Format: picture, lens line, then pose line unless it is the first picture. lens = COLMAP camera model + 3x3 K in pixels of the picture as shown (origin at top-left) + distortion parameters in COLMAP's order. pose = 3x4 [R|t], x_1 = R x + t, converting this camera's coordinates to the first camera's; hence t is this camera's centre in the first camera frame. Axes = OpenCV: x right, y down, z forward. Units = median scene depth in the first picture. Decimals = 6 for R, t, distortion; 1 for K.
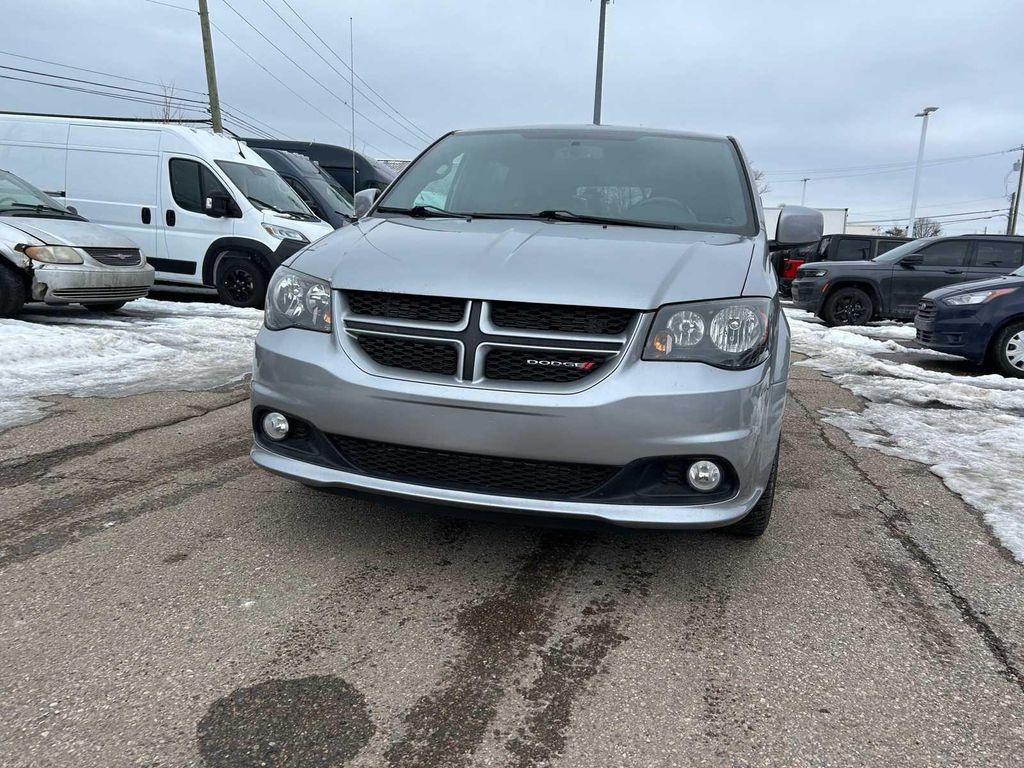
lens RADIAL K [[769.0, 0, 516.8], [0, 769.0, 379.5], [0, 0, 1]] dist [0.039163, -0.030076]
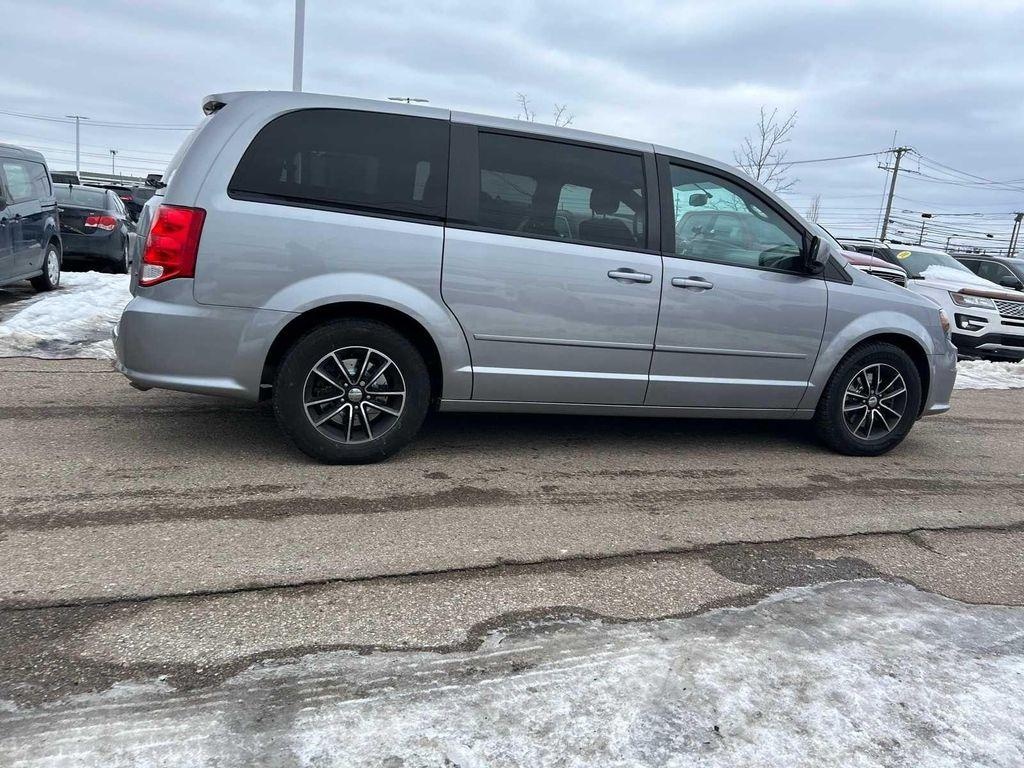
lens RADIAL K [[766.3, 0, 522.9], [0, 766.3, 376.5], [0, 0, 1]] dist [0.059930, -0.062869]
pose [[-0.531604, -0.239537, 0.812416, -1.372747], [0.026743, 0.953951, 0.298767, -0.600805], [-0.846571, 0.180552, -0.500718, 2.949602]]
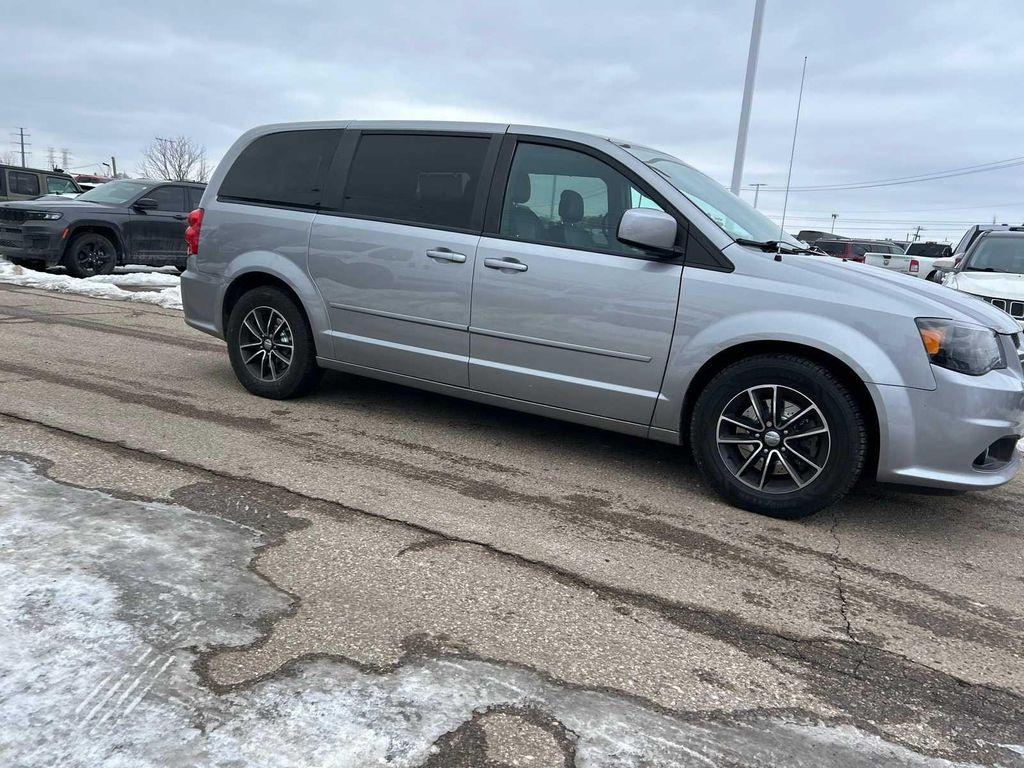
lens RADIAL K [[766.3, 0, 520.9], [0, 766.3, 382.3], [0, 0, 1]] dist [0.059930, -0.062869]
pose [[0.292055, -0.198235, 0.935632, -1.662848], [0.092814, 0.979540, 0.178567, -0.336892], [-0.951887, 0.034688, 0.304478, 1.332166]]
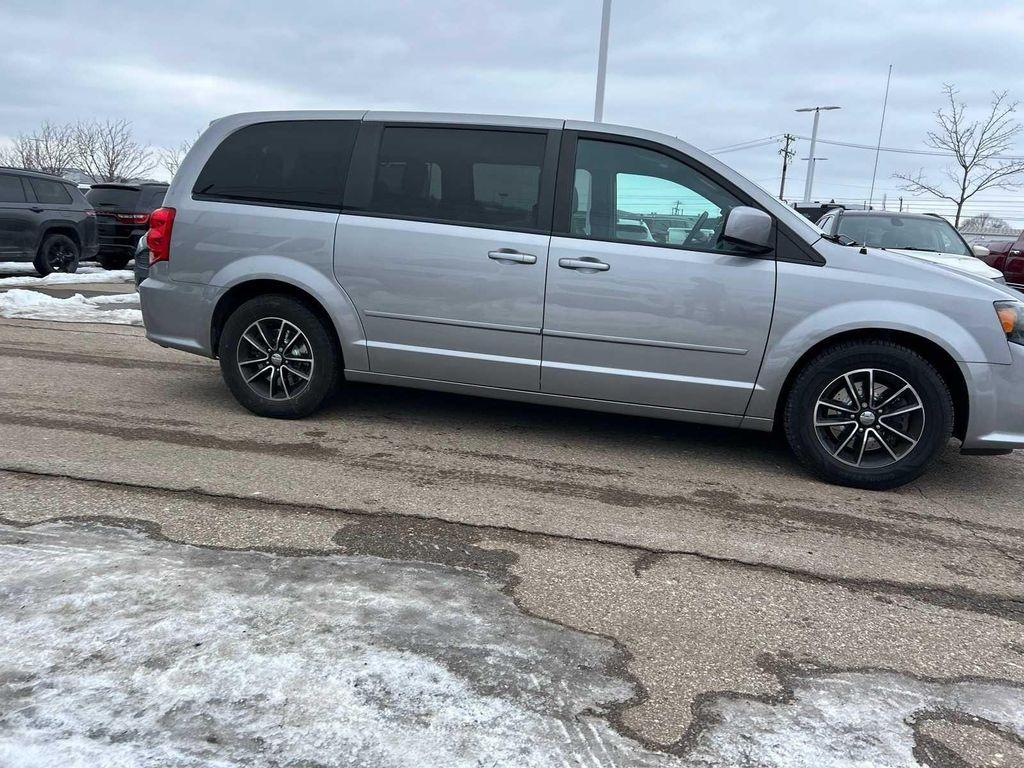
lens RADIAL K [[766.3, 0, 521.2], [0, 766.3, 379.6], [0, 0, 1]] dist [0.059930, -0.062869]
pose [[0.017527, -0.234729, 0.971903, -1.711436], [0.110994, 0.966501, 0.231422, -0.438975], [-0.993666, 0.103820, 0.042994, 1.893216]]
